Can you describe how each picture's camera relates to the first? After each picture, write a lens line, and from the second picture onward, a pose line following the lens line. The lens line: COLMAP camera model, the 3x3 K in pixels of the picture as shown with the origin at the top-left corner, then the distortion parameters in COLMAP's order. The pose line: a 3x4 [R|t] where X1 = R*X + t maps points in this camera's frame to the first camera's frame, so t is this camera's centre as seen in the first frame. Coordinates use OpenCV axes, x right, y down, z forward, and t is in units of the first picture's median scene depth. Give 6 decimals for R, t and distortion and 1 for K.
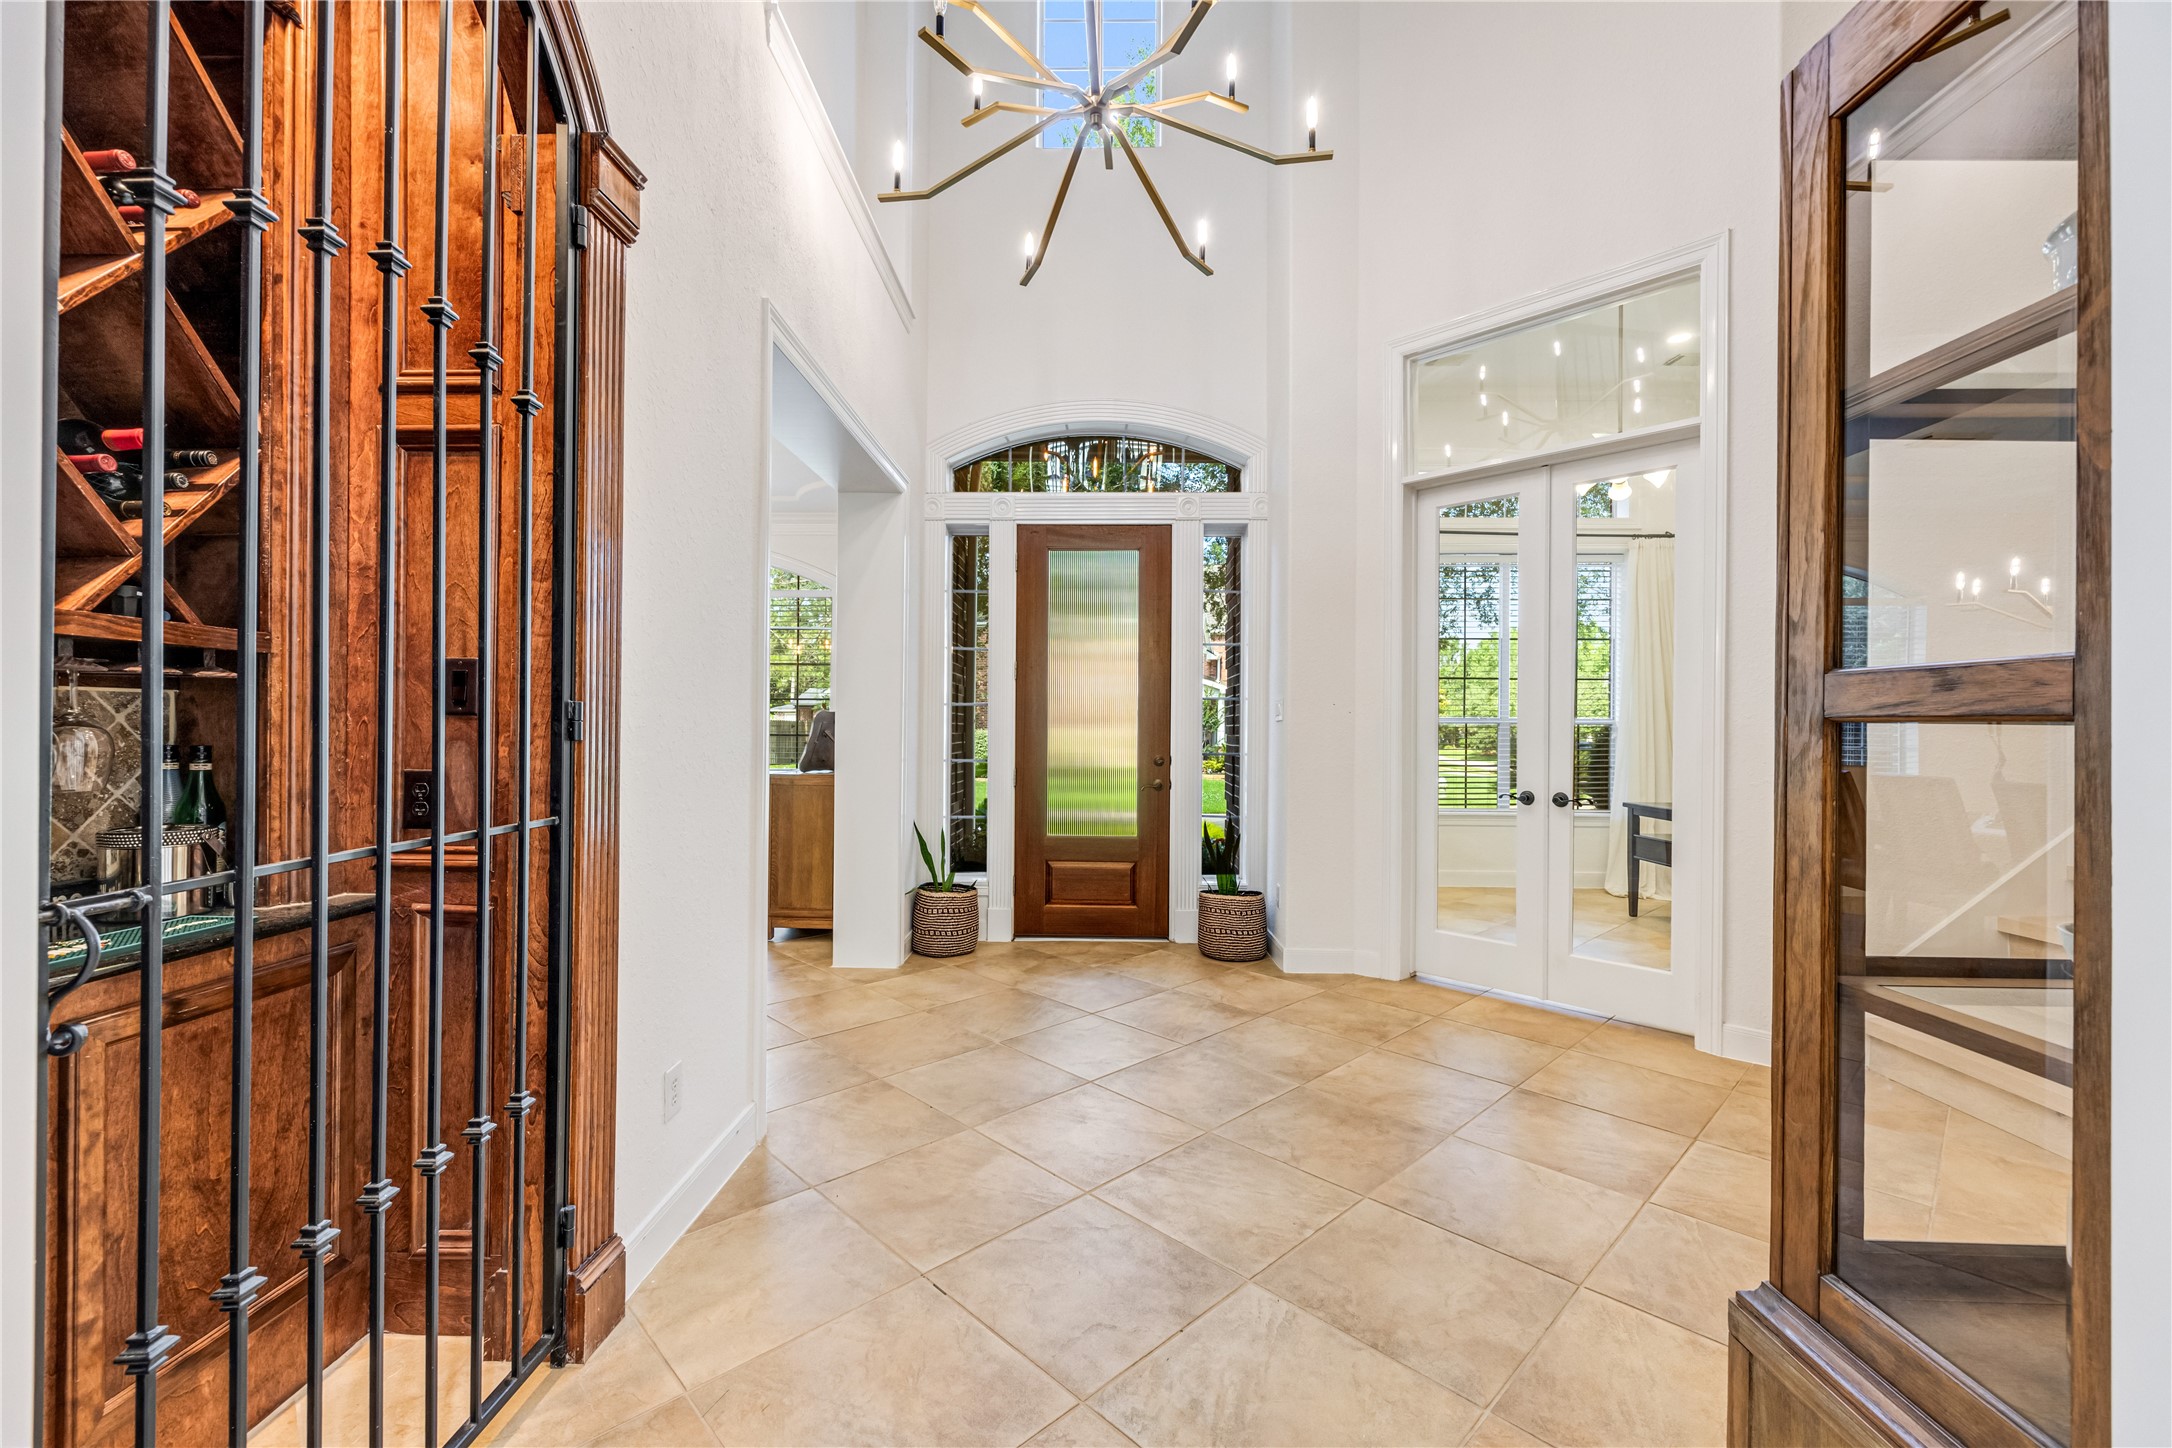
lens RADIAL K [[871.3, 0, 1087.2], [0, 871.3, 729.2], [0, 0, 1]] dist [0.001549, -0.000909]
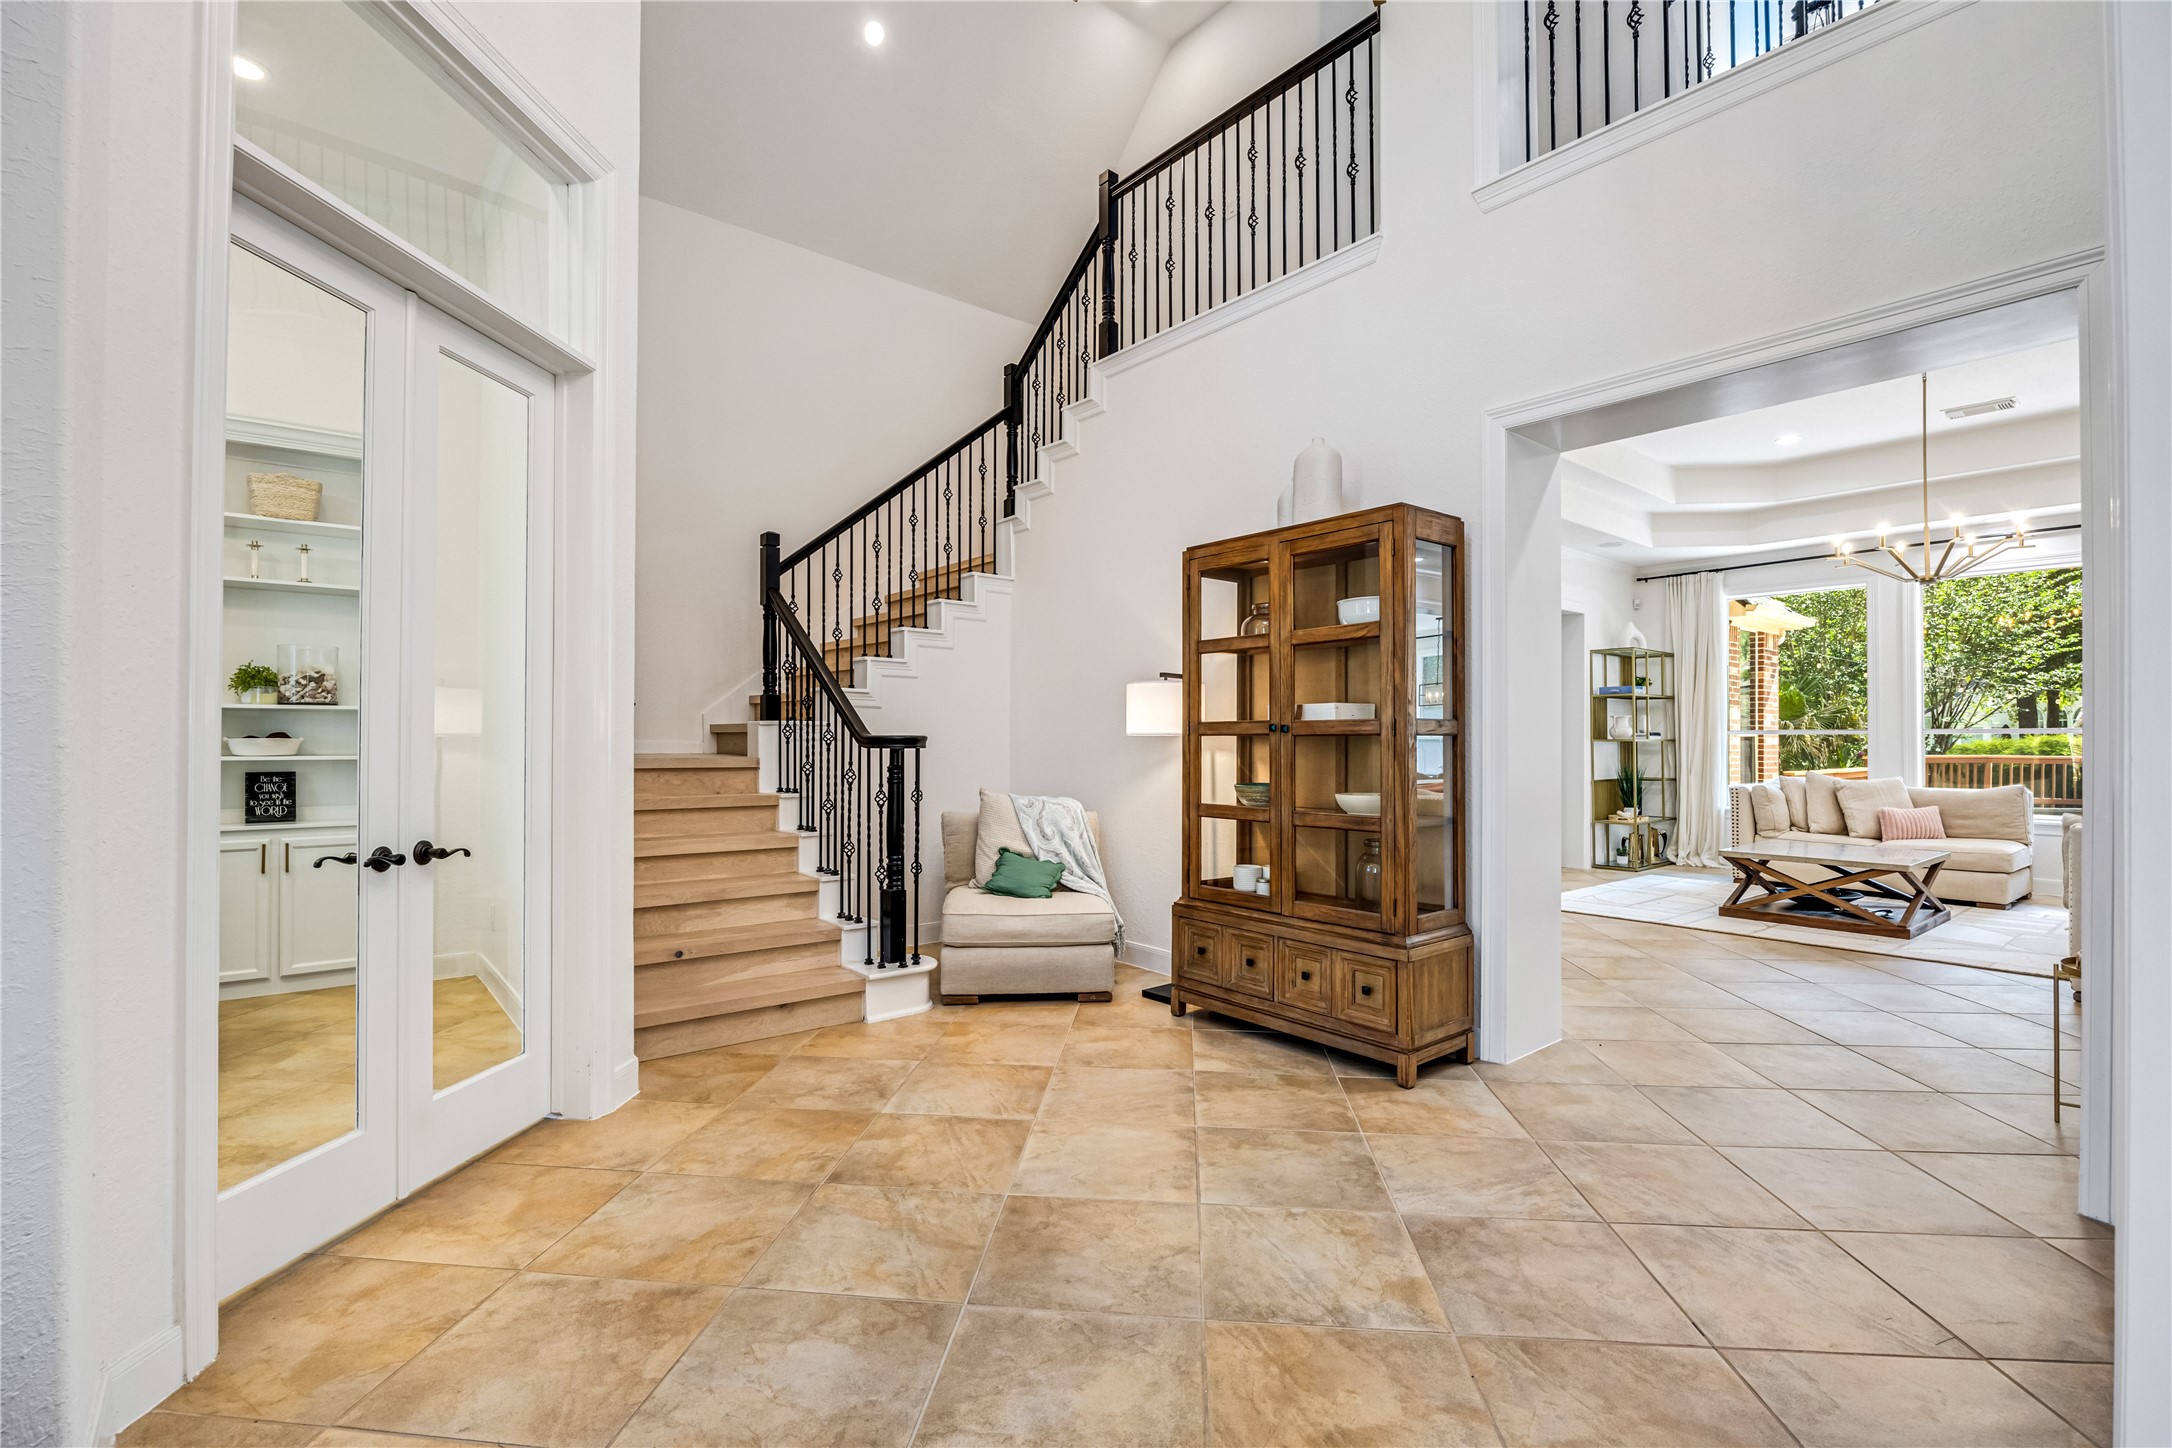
lens RADIAL K [[984.8, 0, 1093.9], [0, 984.8, 728.3], [0, 0, 1]] dist [-0.002830, -0.000470]
pose [[-0.657195, 0.001066, 0.753720, -0.387875], [-0.008837, 0.999919, -0.009119, 0.003197], [-0.753669, -0.012653, -0.657133, 1.575266]]
